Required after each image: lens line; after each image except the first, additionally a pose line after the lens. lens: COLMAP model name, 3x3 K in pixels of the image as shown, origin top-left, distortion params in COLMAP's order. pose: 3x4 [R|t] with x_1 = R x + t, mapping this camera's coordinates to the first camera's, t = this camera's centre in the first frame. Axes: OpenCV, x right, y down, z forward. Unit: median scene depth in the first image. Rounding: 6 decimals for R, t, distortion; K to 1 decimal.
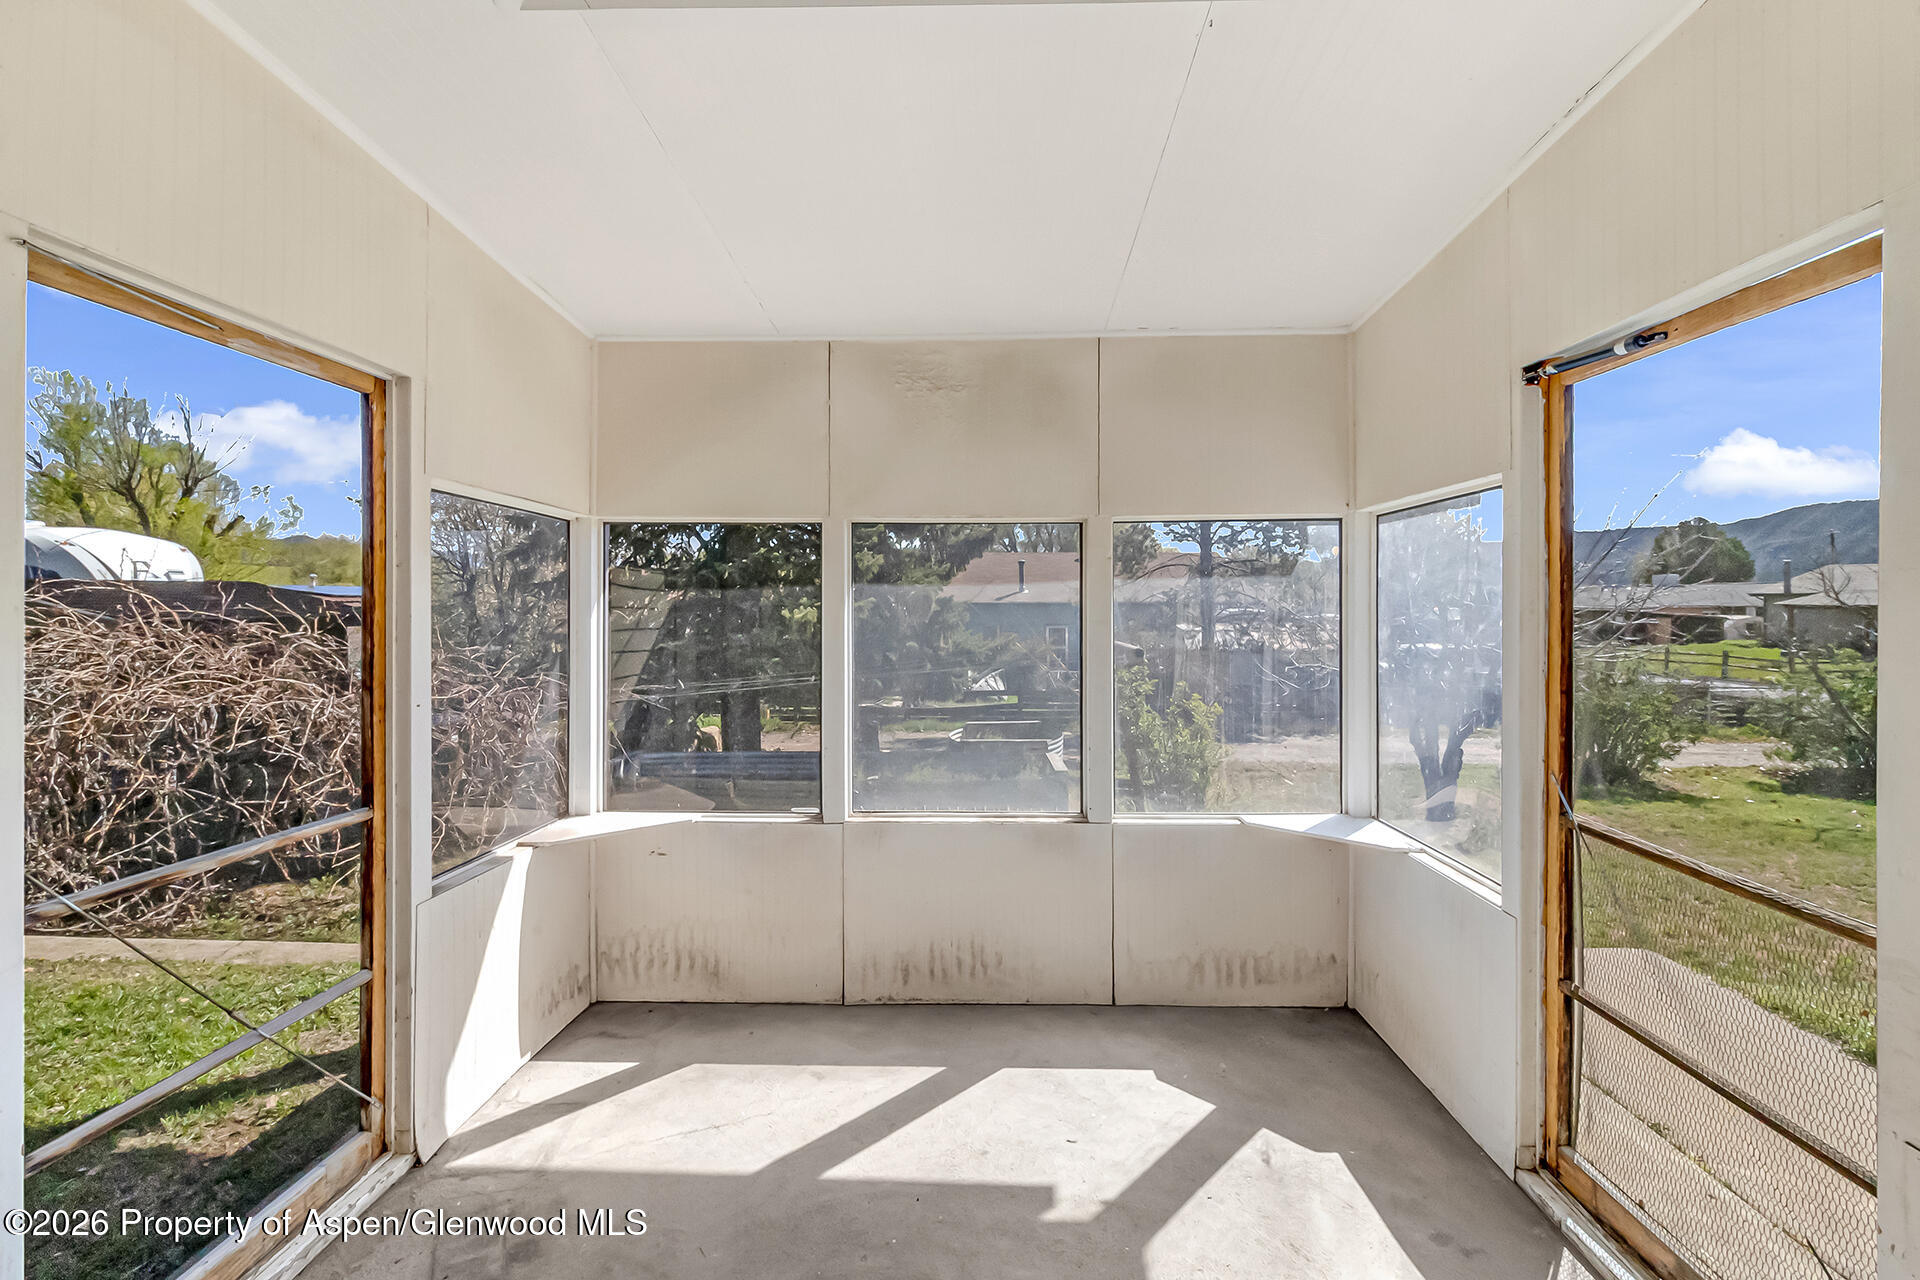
lens RADIAL K [[883.4, 0, 962.7], [0, 883.4, 609.9], [0, 0, 1]] dist [0.001385, 0.000100]
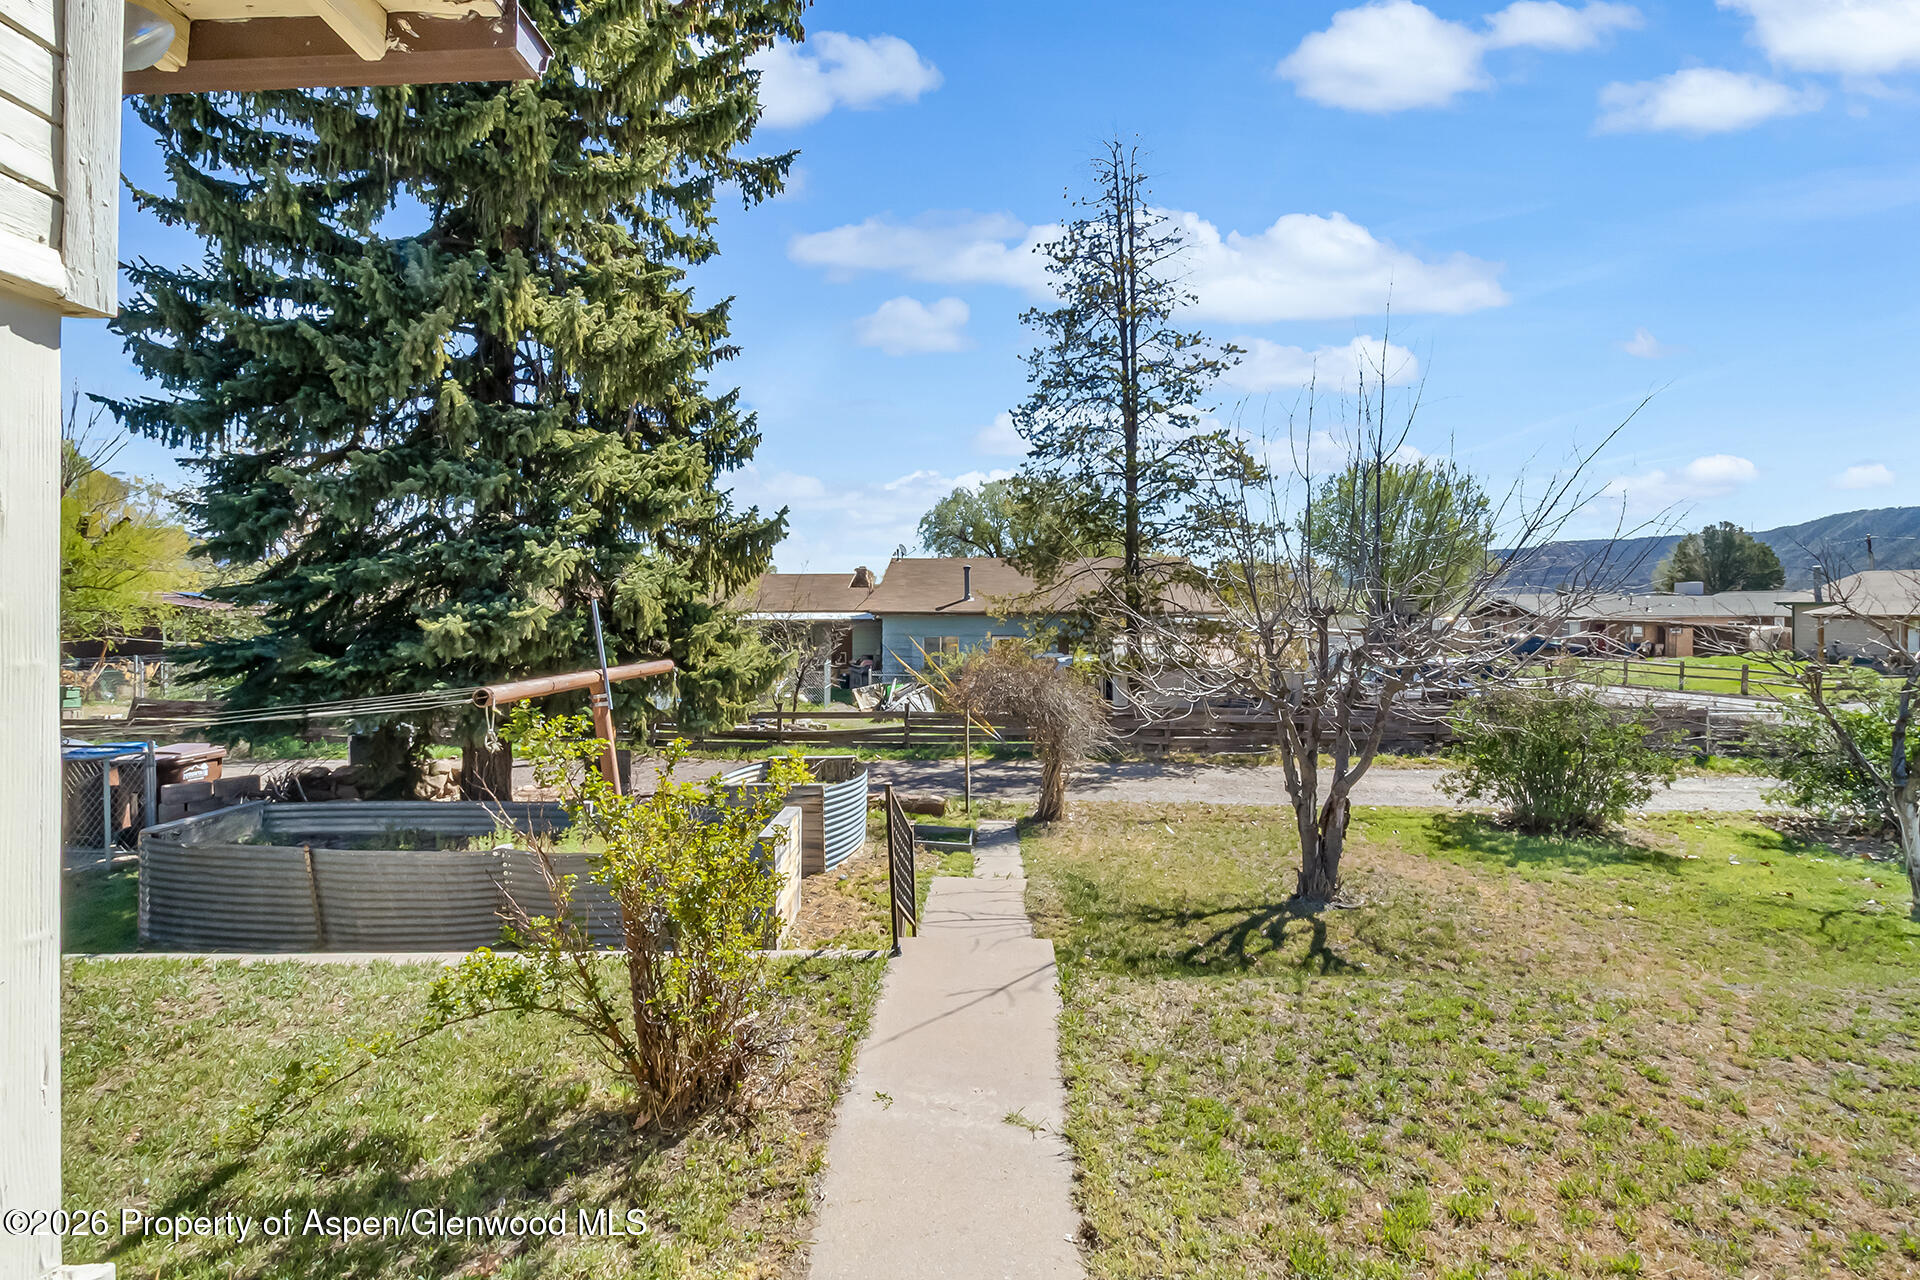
lens RADIAL K [[900.3, 0, 963.8], [0, 900.3, 617.1], [0, 0, 1]] dist [-0.000091, 0.000564]
pose [[0.999912, -0.000934, -0.013201, 0.175411], [0.000884, 0.999992, -0.003832, 0.000246], [0.013205, 0.003820, 0.999906, 0.154613]]
